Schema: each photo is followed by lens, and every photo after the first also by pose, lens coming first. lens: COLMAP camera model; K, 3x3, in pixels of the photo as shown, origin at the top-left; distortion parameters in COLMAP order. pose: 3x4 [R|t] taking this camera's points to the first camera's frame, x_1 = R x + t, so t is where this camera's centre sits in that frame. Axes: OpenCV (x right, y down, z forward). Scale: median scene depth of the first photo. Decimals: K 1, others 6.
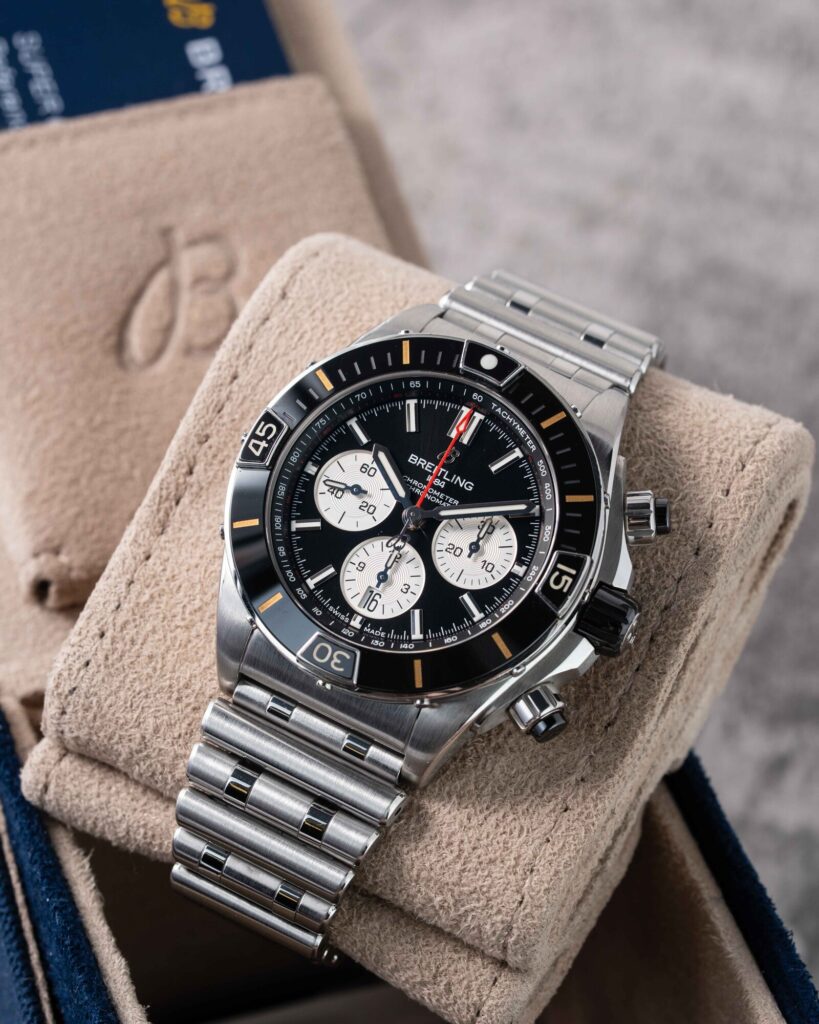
lens RADIAL K [[4304.0, 0, 409.5], [0, 4304.0, 512.0], [0, 0, 1]] dist [-0.159071, 1.625553]
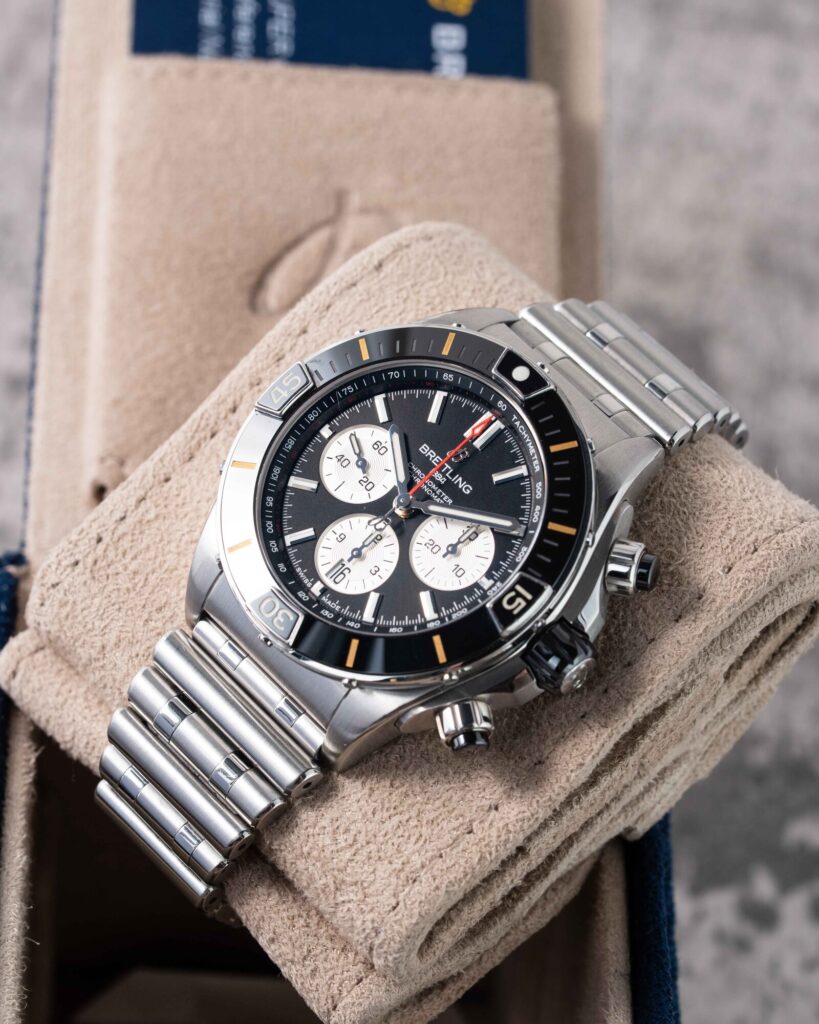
lens RADIAL K [[4304.0, 0, 409.5], [0, 4304.0, 512.0], [0, 0, 1]] dist [-0.159071, 1.625553]
pose [[0.944171, 0.267947, -0.191690, 0.190808], [-0.273749, 0.961793, -0.003942, 0.006497], [0.183310, 0.056197, 0.981448, 0.028143]]
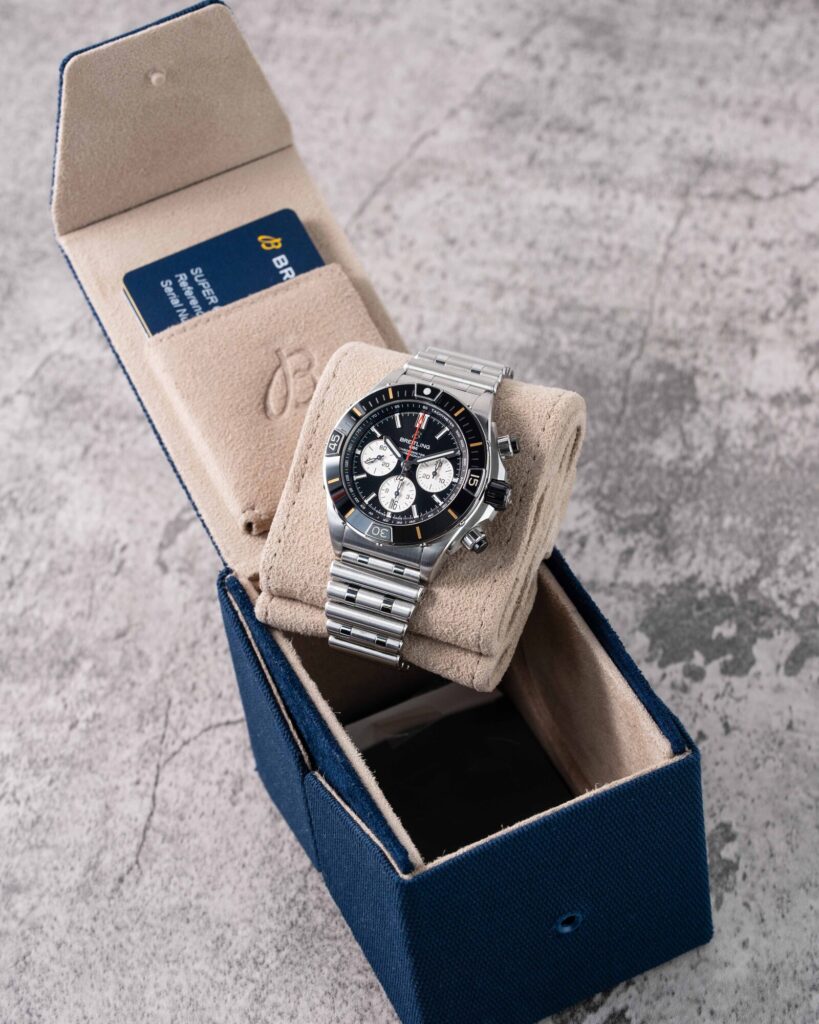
lens RADIAL K [[4010.1, 0, 409.5], [0, 4010.1, 512.0], [0, 0, 1]] dist [-0.166708, 0.134821]
pose [[0.984094, -0.172842, -0.041054, 0.084062], [0.173417, 0.984789, 0.010846, 0.002931], [0.038555, -0.017793, 0.999098, -1.090974]]
